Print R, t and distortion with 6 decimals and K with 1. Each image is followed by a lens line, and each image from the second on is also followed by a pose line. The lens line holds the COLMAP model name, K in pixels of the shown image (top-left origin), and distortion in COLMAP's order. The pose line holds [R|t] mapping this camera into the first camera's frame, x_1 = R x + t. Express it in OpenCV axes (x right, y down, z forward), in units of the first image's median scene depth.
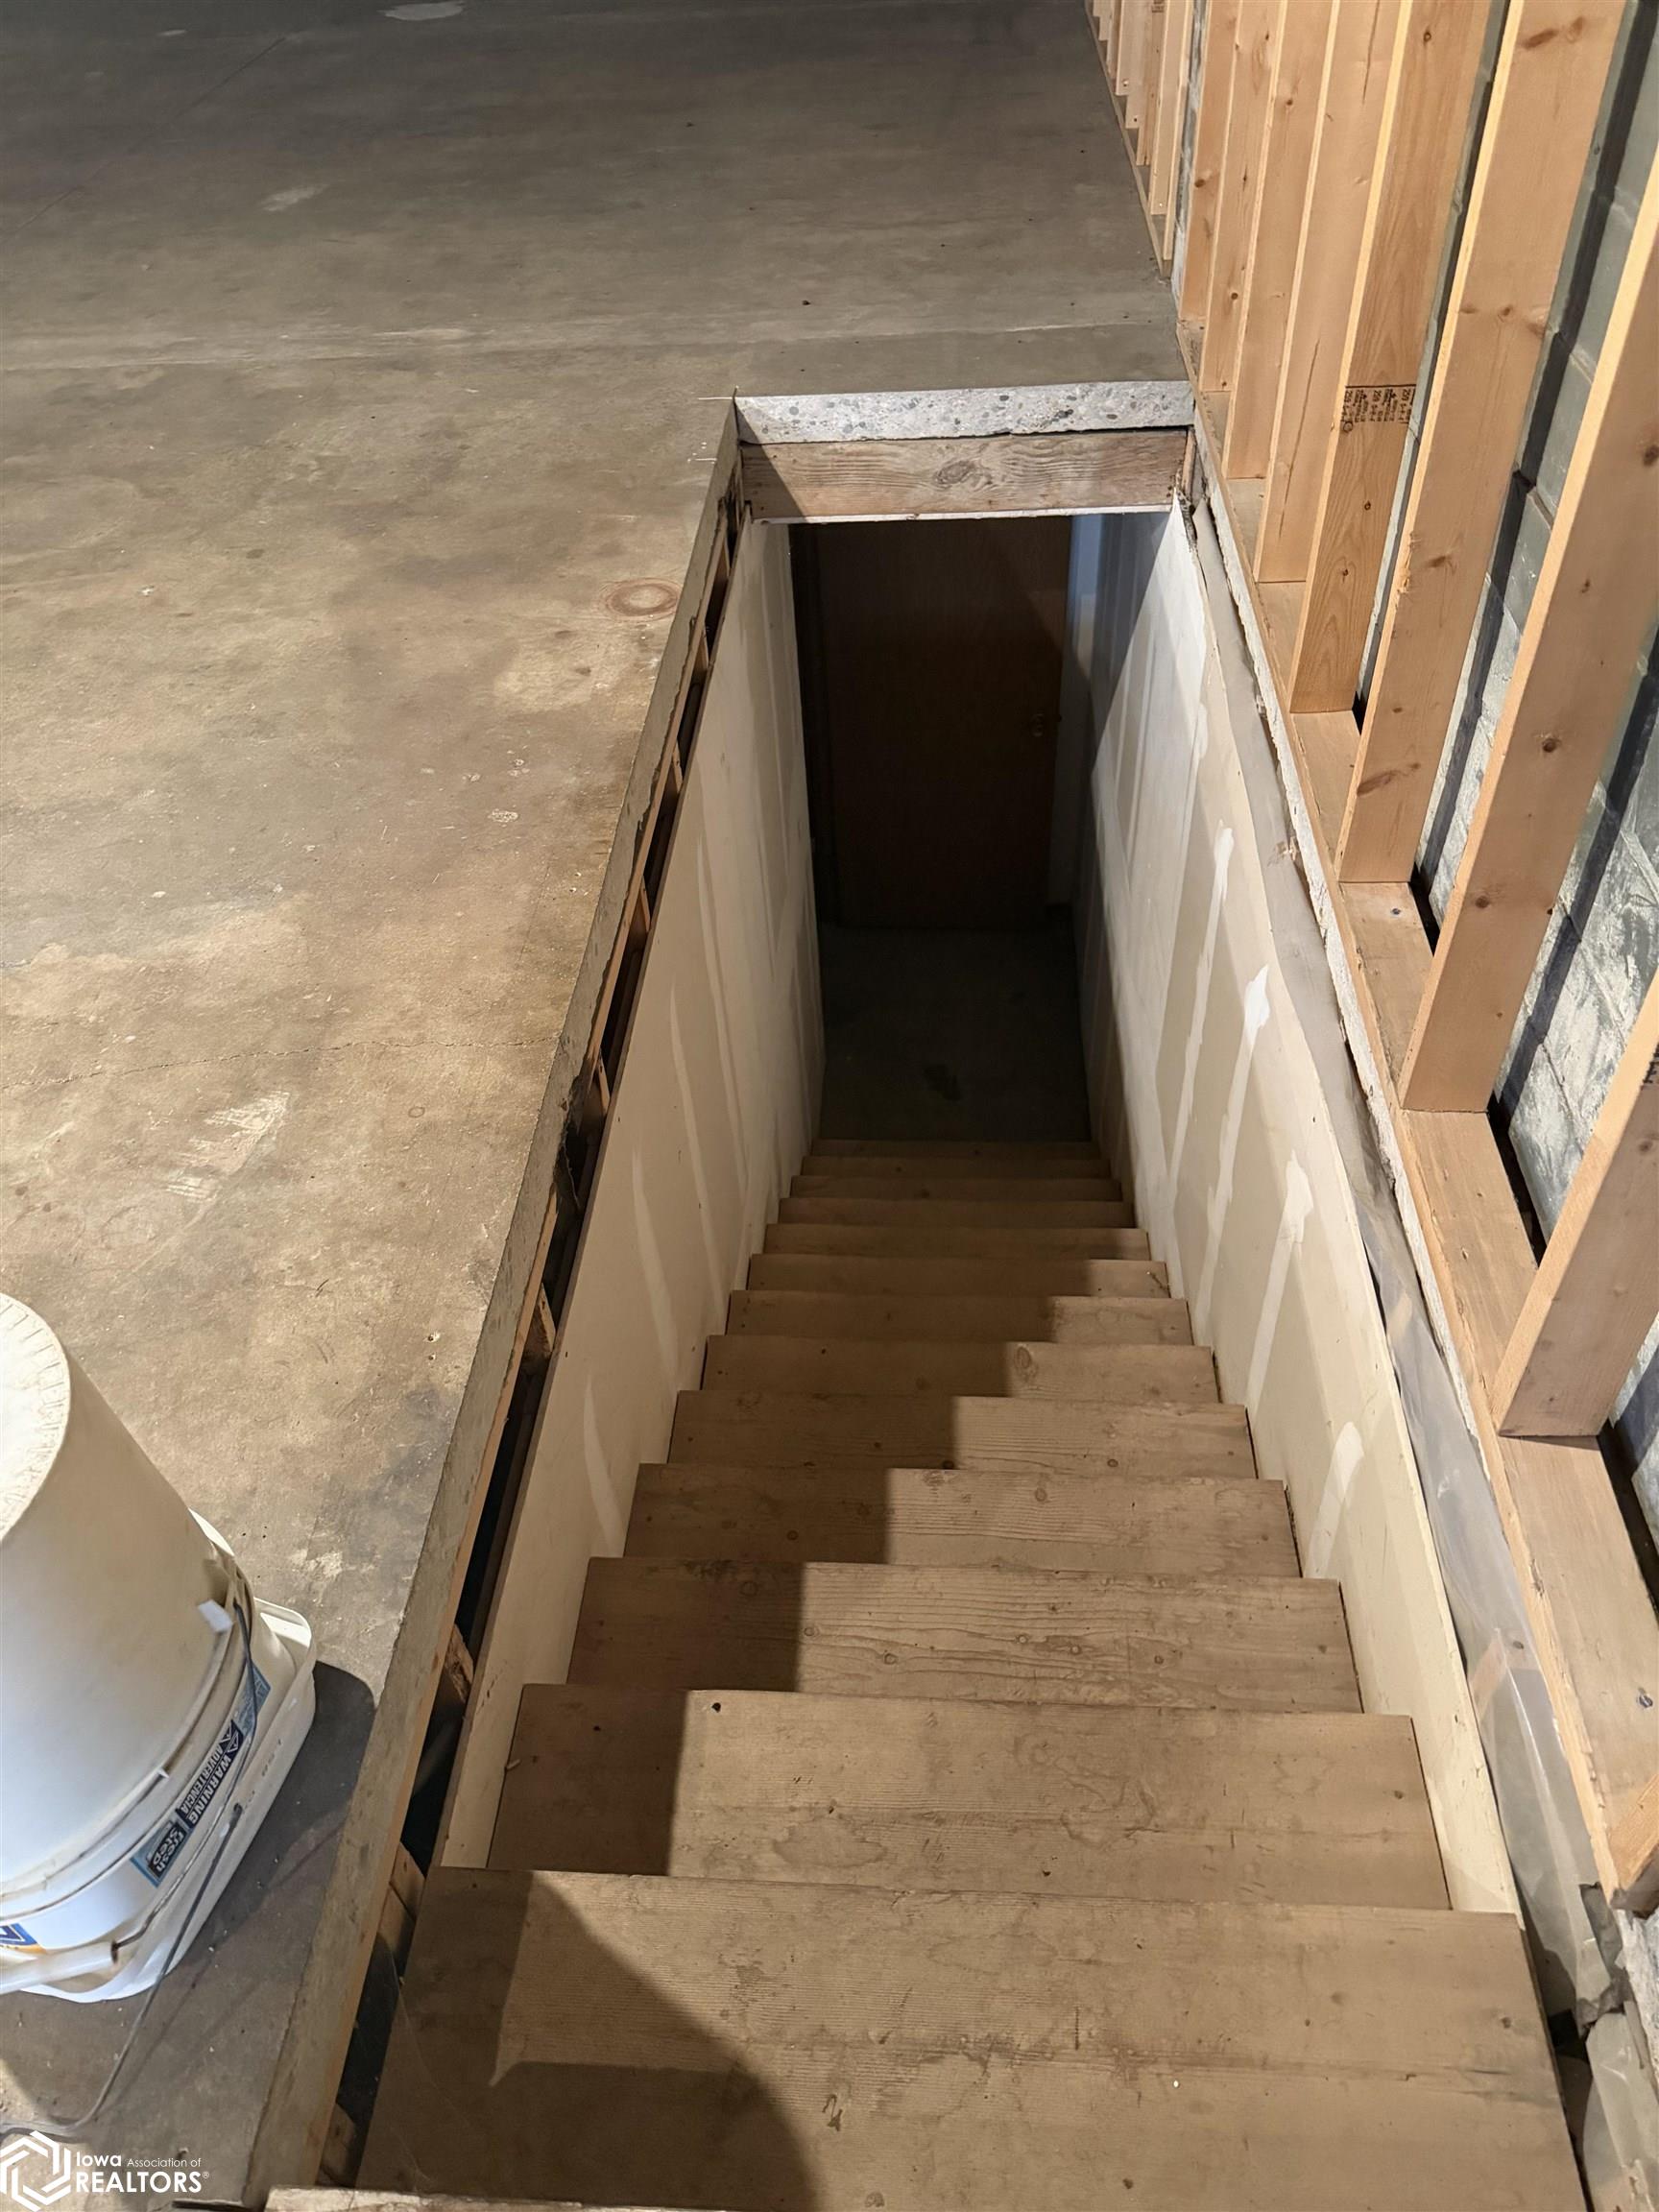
lens RADIAL K [[1565.4, 0, 830.9], [0, 1565.4, 1104.5], [0, 0, 1]] dist [0.005042, -0.005787]
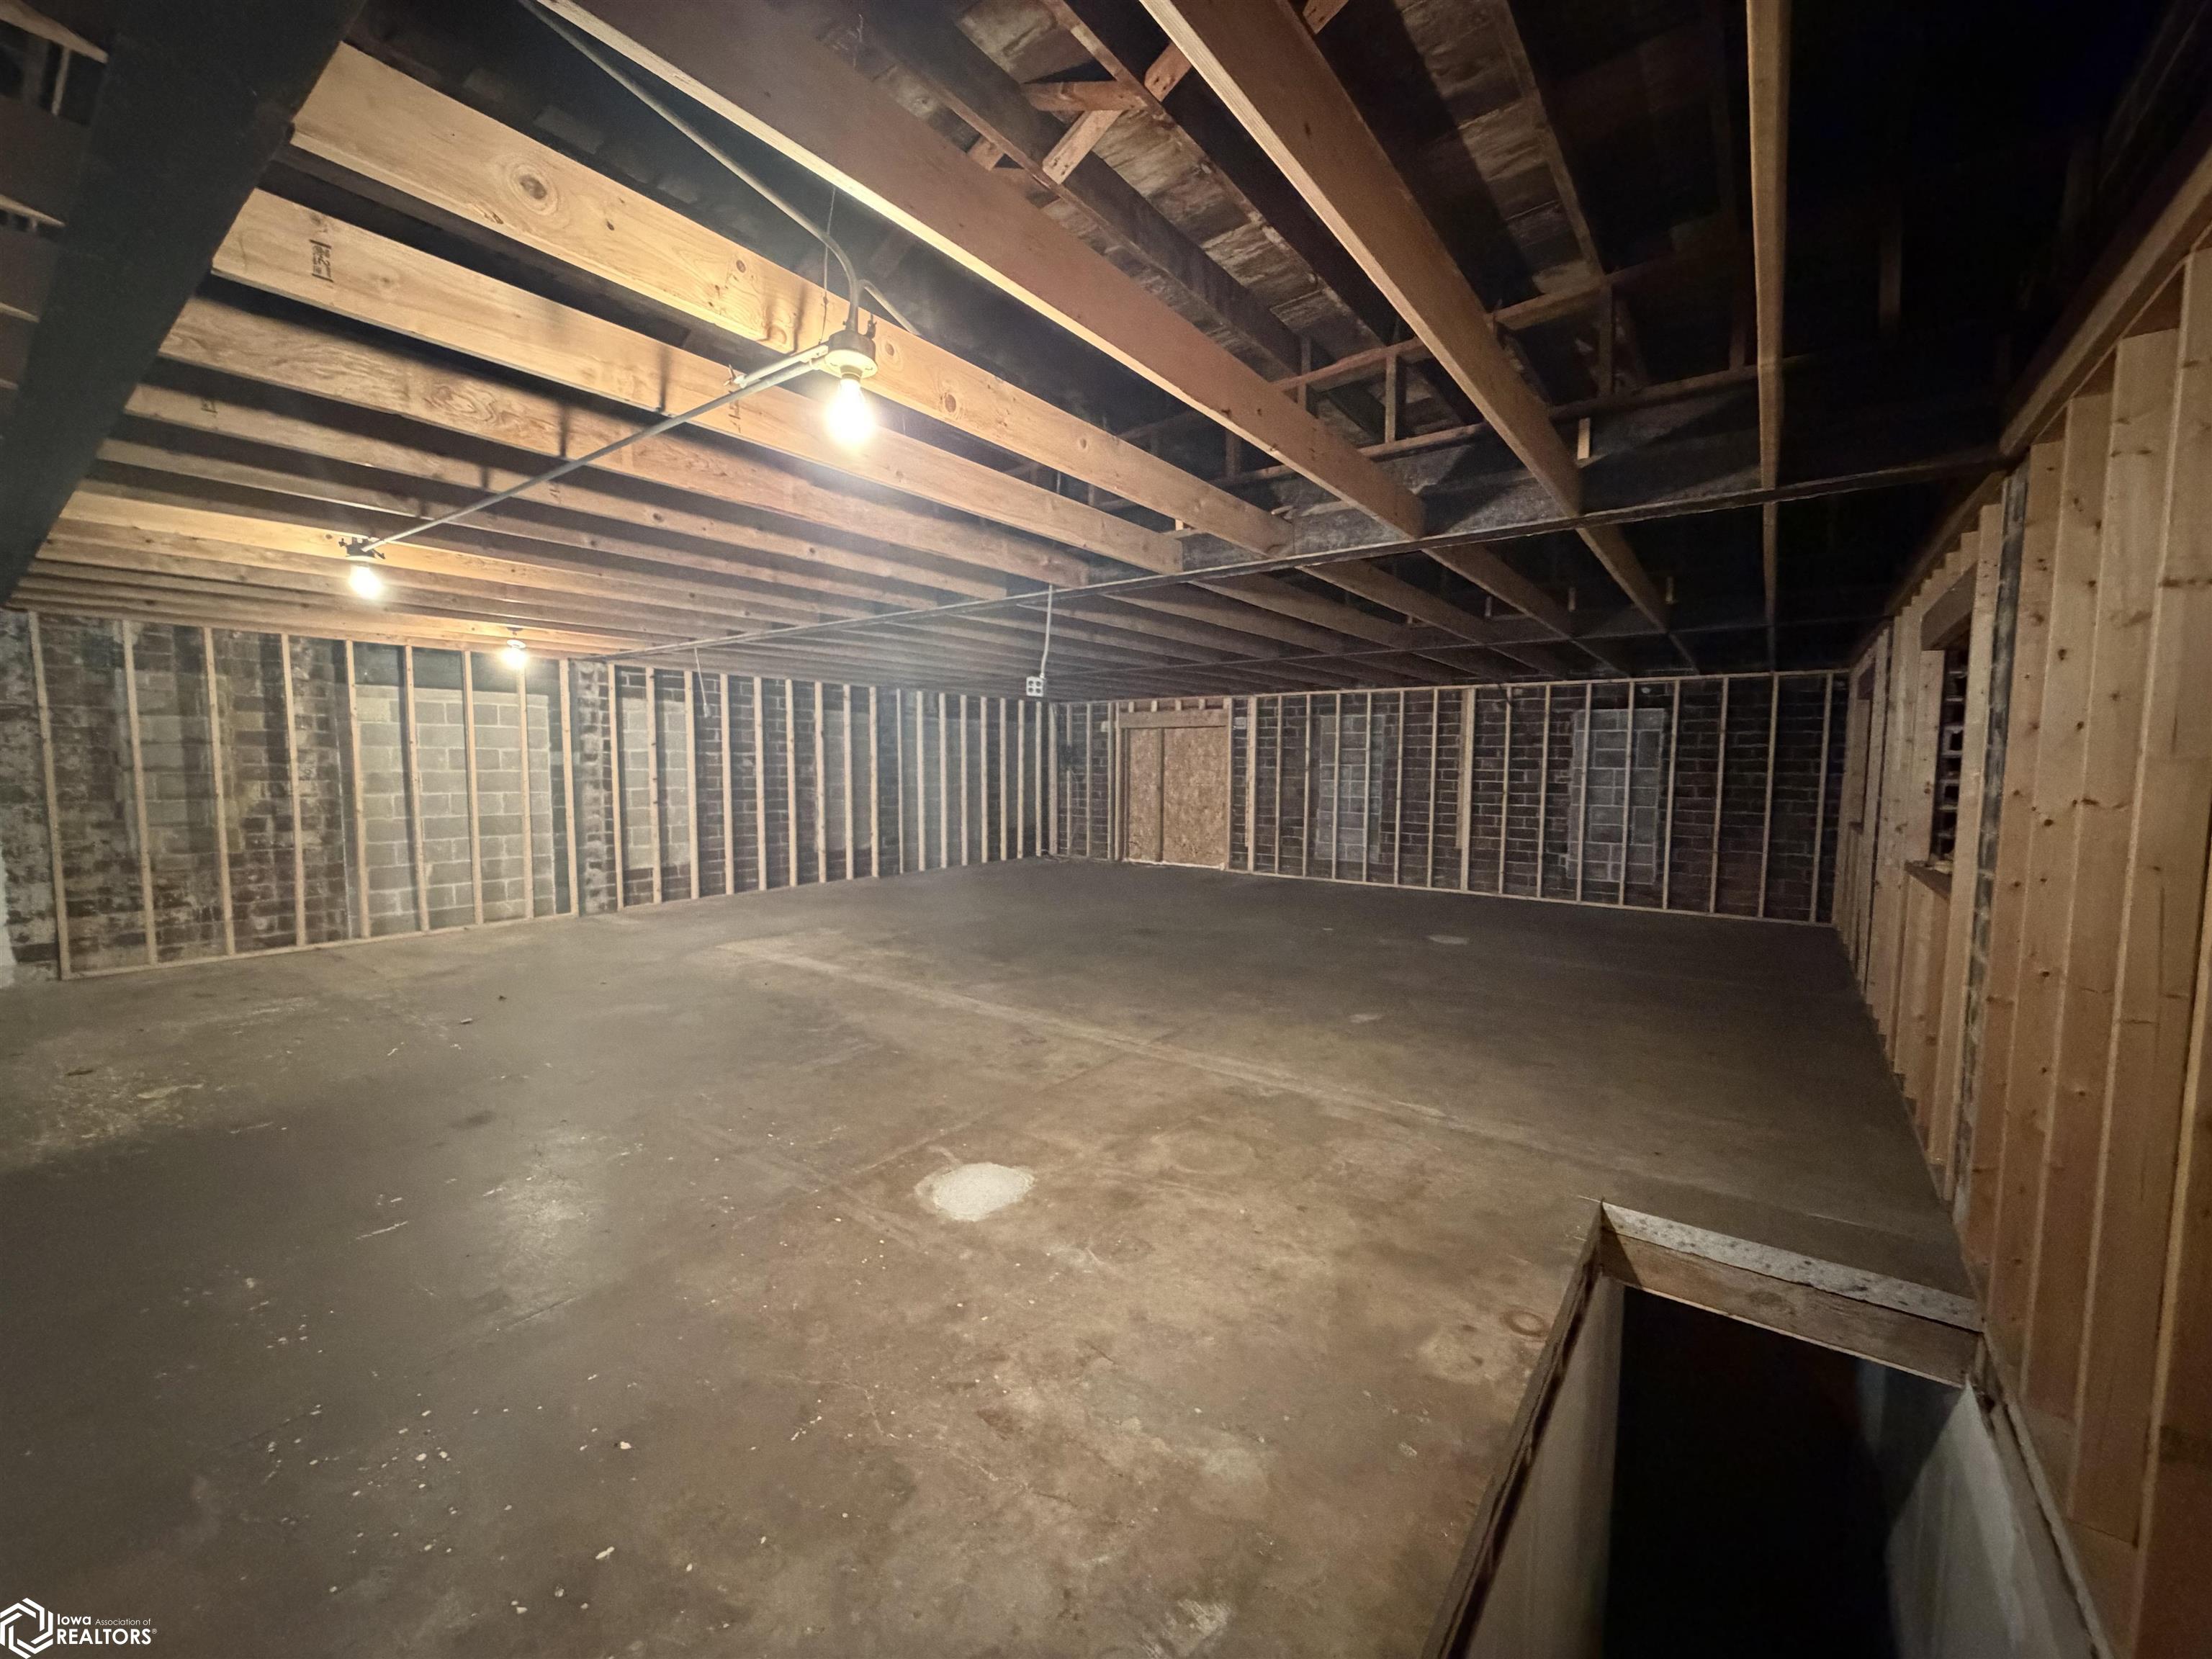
lens RADIAL K [[885.9, 0, 1104.0], [0, 885.9, 832.8], [0, 0, 1]] dist [-0.000887, 0.000454]
pose [[0.831595, 0.101672, -0.545997, -0.029608], [-0.421804, 0.755154, -0.501820, -0.055623], [0.361291, 0.647615, 0.670868, -0.077385]]
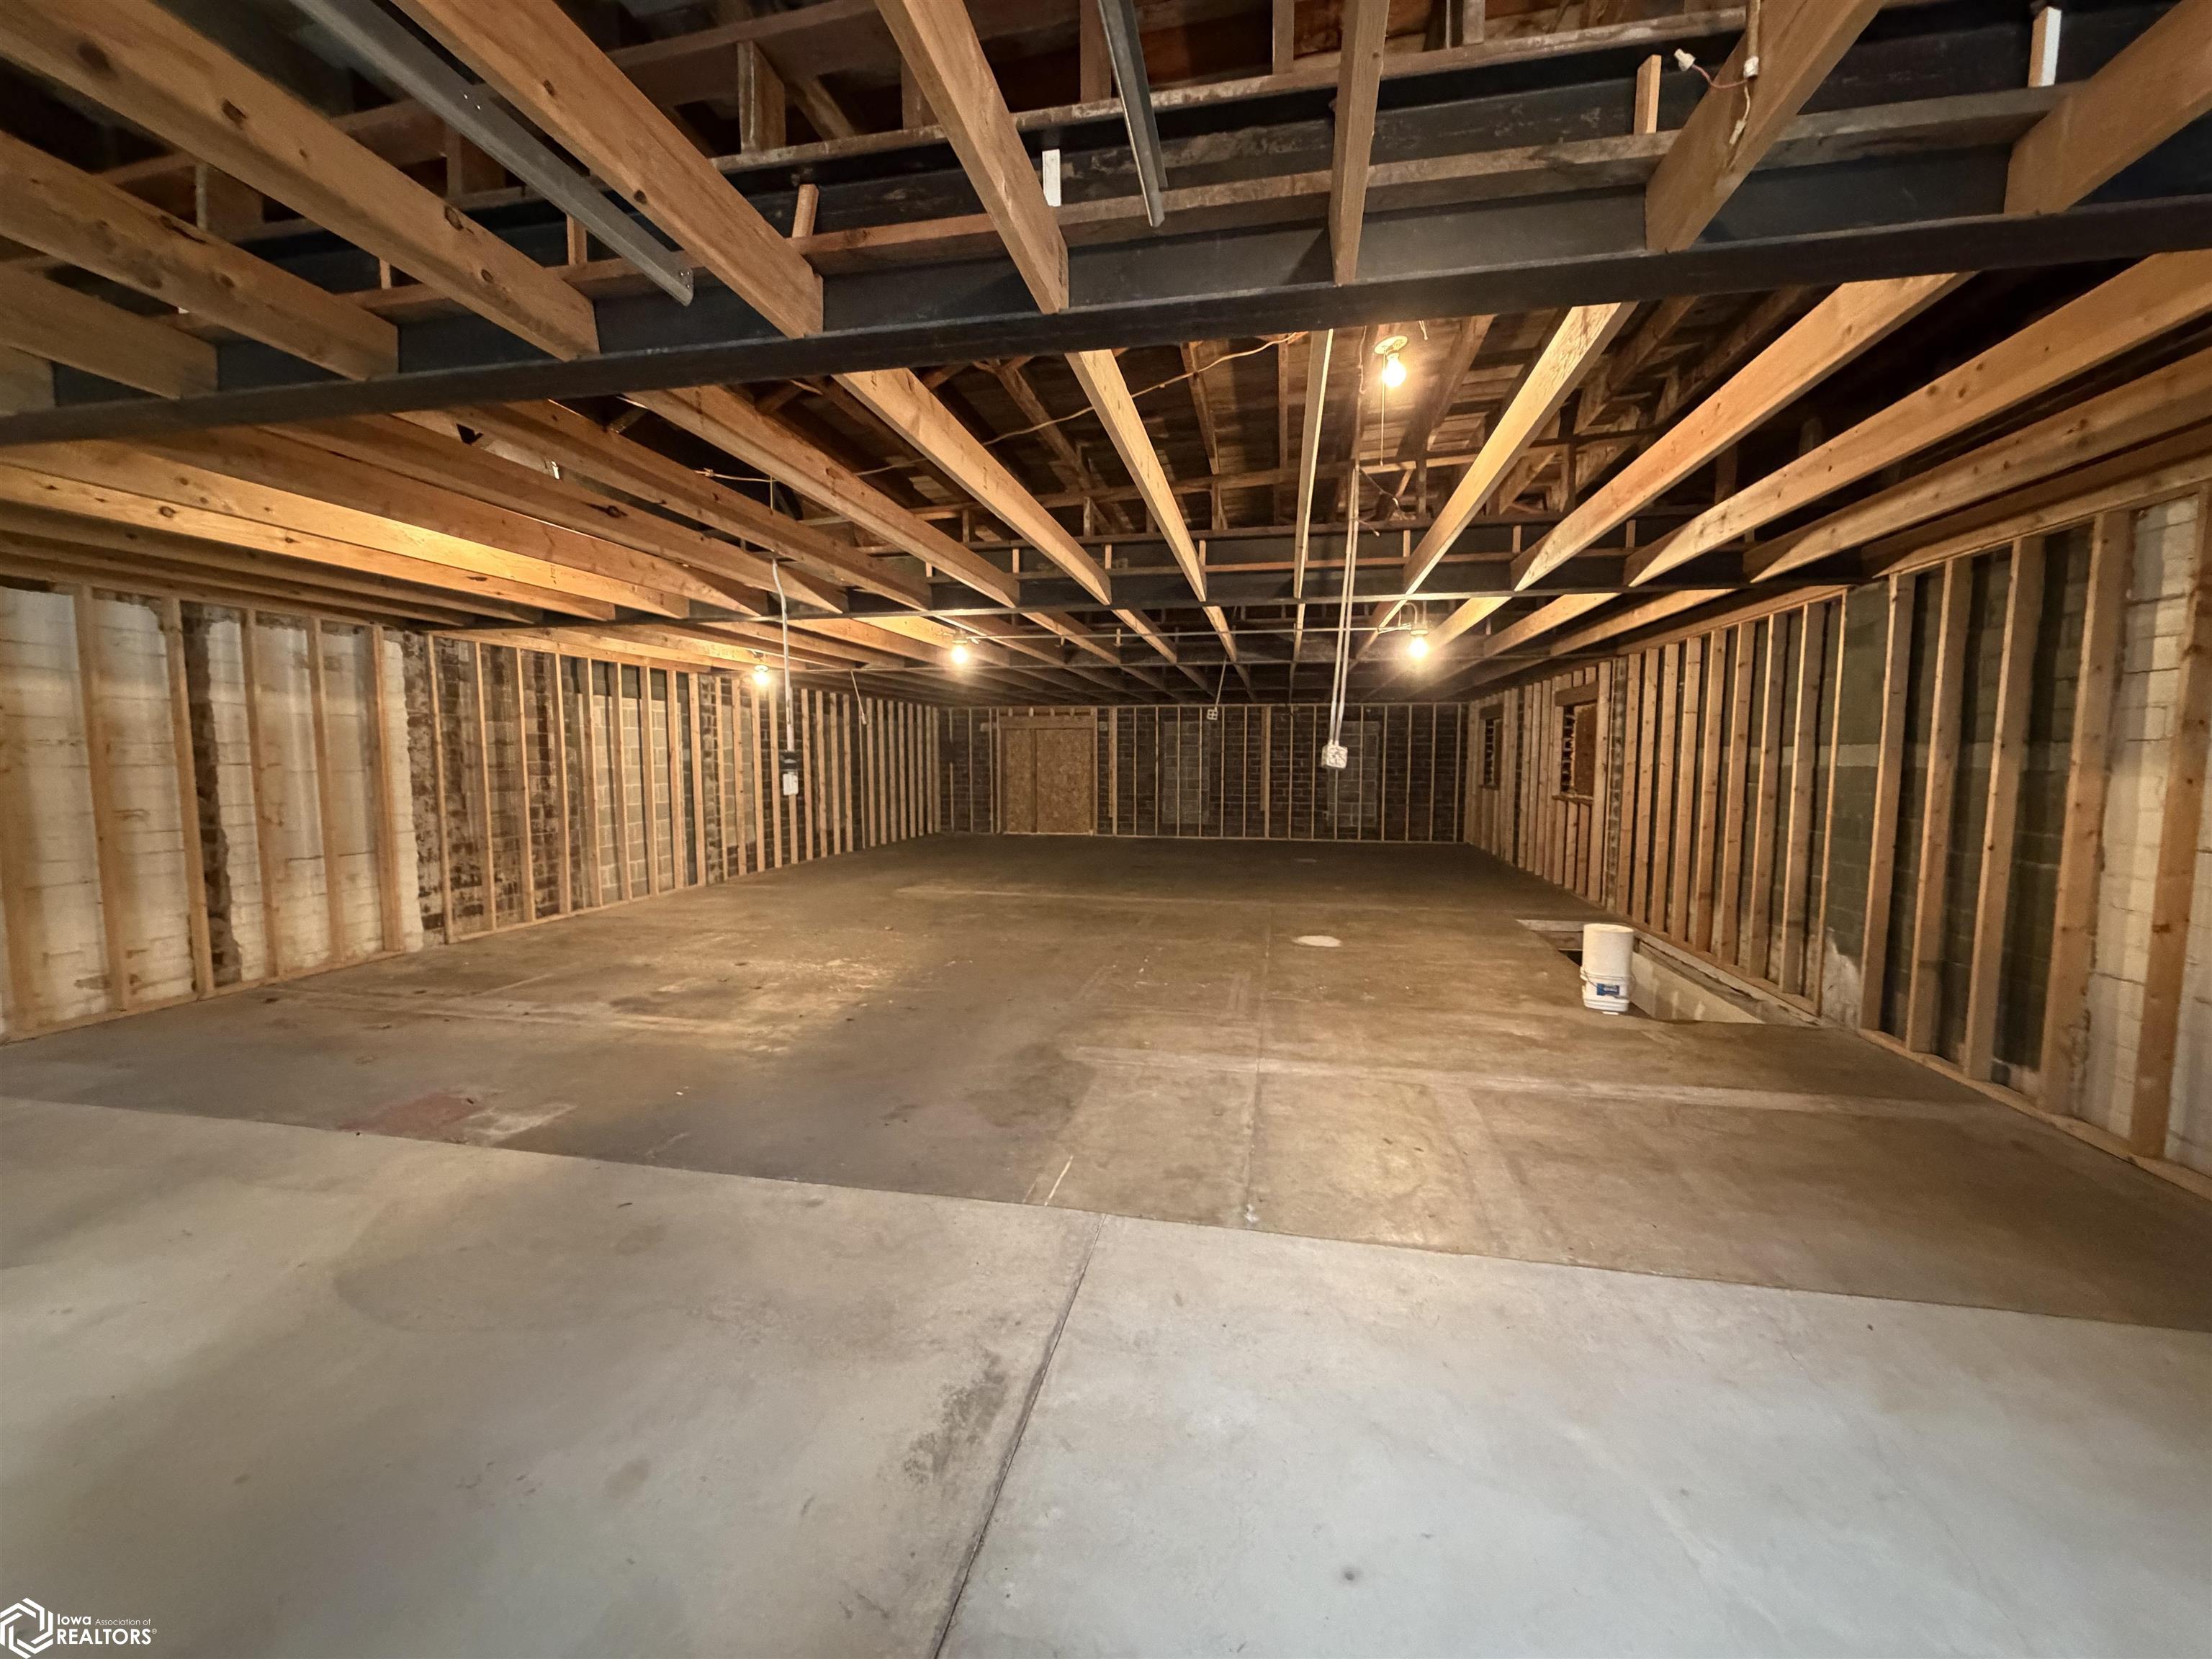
lens RADIAL K [[885.9, 0, 1104.2], [0, 885.9, 832.4], [0, 0, 1]] dist [-0.000887, 0.000454]
pose [[0.988973, 0.064459, -0.133331, -0.592628], [-0.134098, 0.771838, -0.621517, 0.673209], [0.062848, 0.632543, 0.771971, -0.782249]]
